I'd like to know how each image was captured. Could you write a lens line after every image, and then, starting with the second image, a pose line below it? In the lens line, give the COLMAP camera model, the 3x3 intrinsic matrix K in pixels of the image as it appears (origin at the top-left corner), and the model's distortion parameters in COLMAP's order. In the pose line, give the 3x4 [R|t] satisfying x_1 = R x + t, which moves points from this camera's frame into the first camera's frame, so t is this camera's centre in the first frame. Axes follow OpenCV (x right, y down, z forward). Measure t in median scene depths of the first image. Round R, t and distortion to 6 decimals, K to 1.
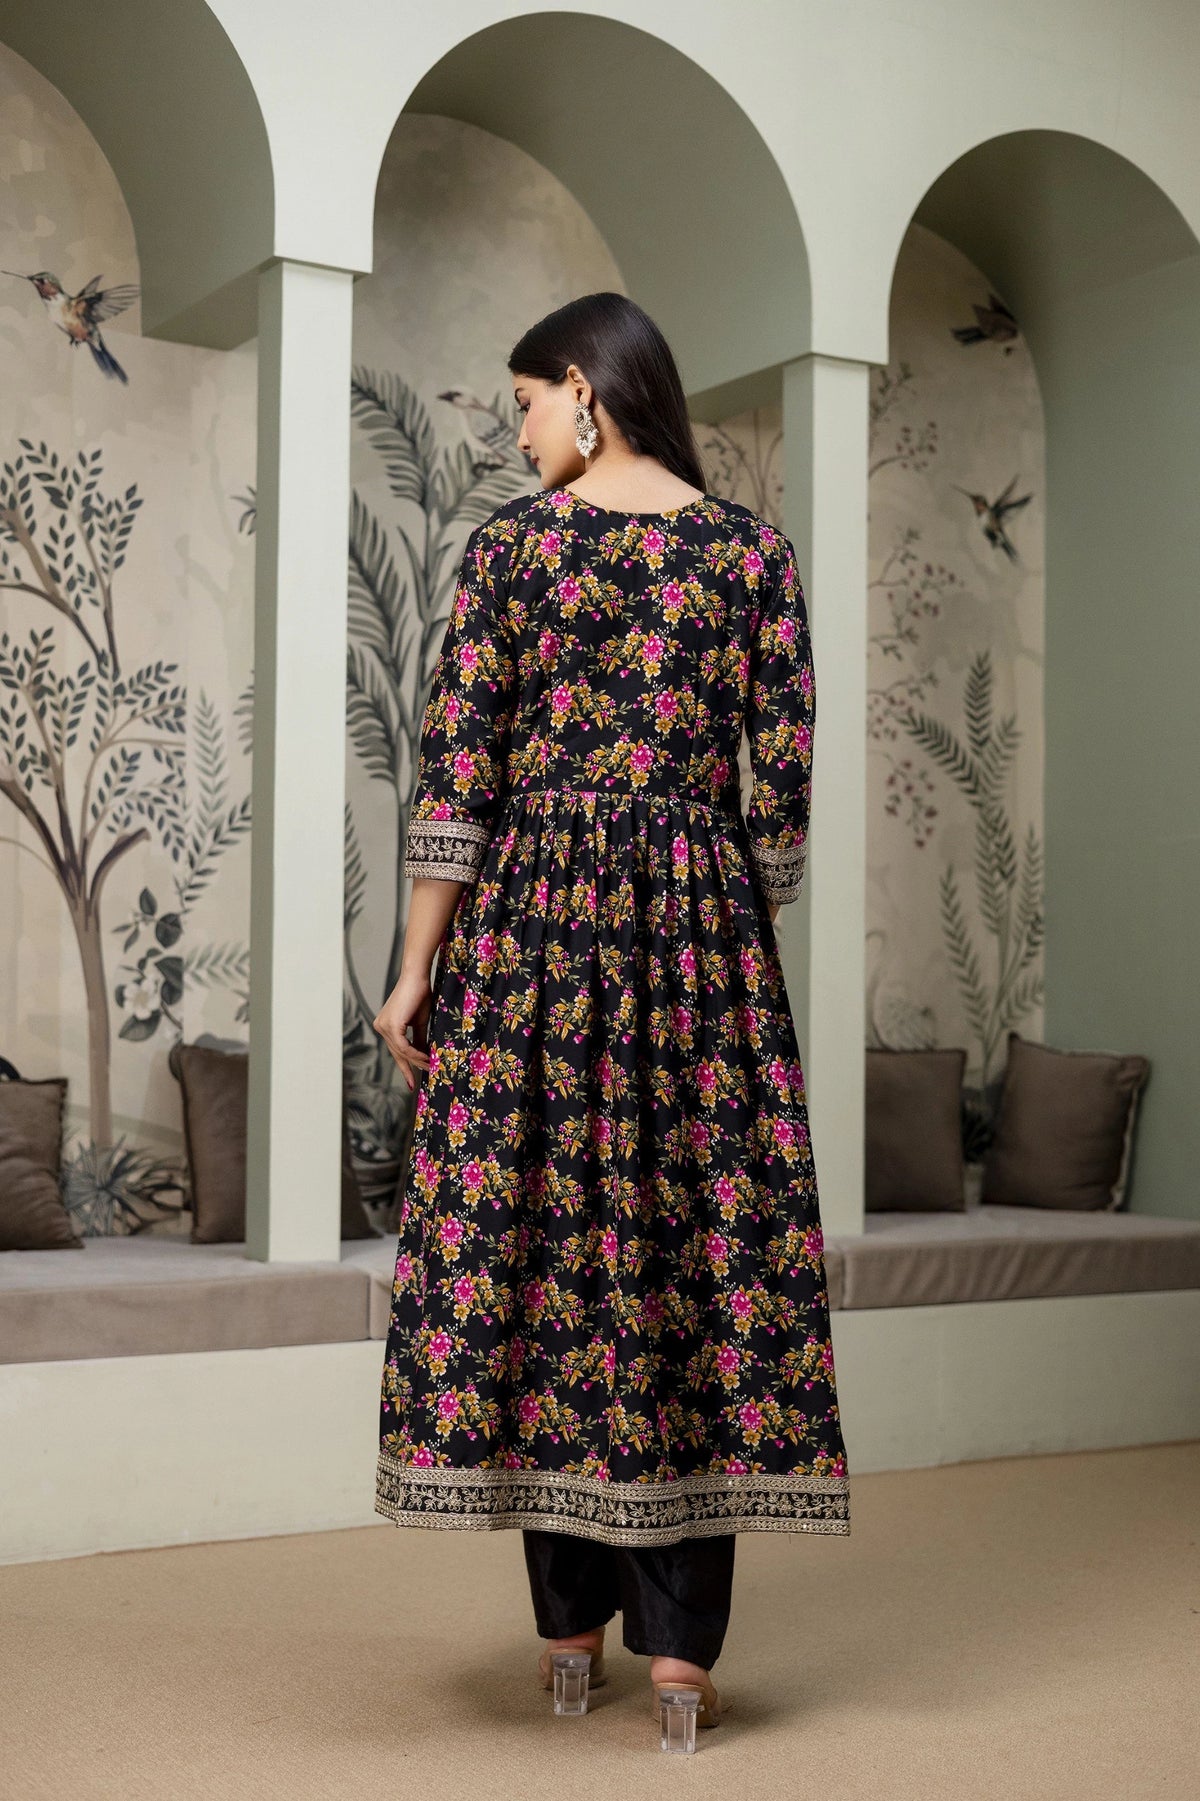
lens RADIAL K [[2382.9, 0, 546.9], [0, 2382.9, 896.1], [0, 0, 1]] dist [0.003145, 0.013288]
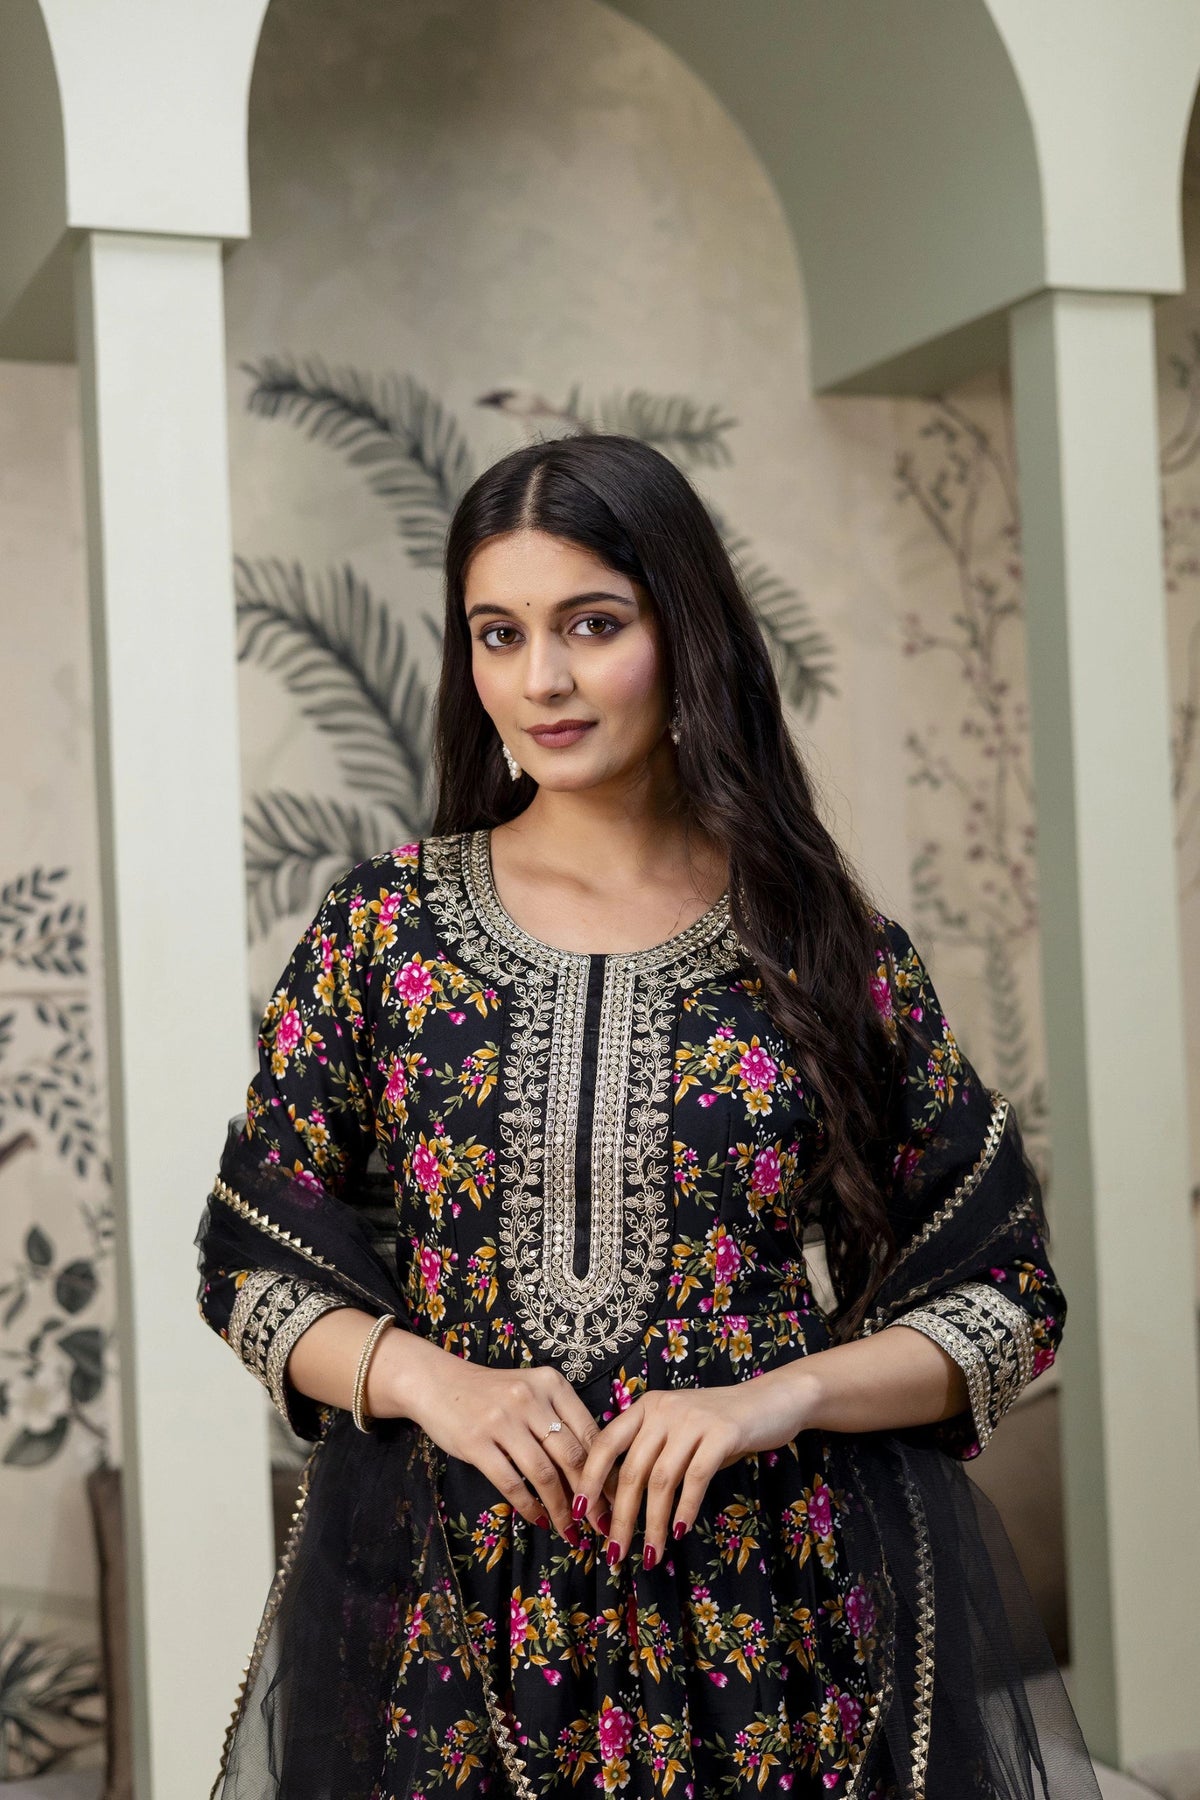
lens RADIAL K [[2465.6, 0, 525.2], [0, 2465.6, 844.2], [0, 0, 1]] dist [0.003144, 0.018717]
pose [[0.986423, -0.048382, -0.156937, 0.067237], [0.051533, 0.998542, 0.016068, -0.106413], [0.155931, -0.023937, 0.987478, 0.366684]]
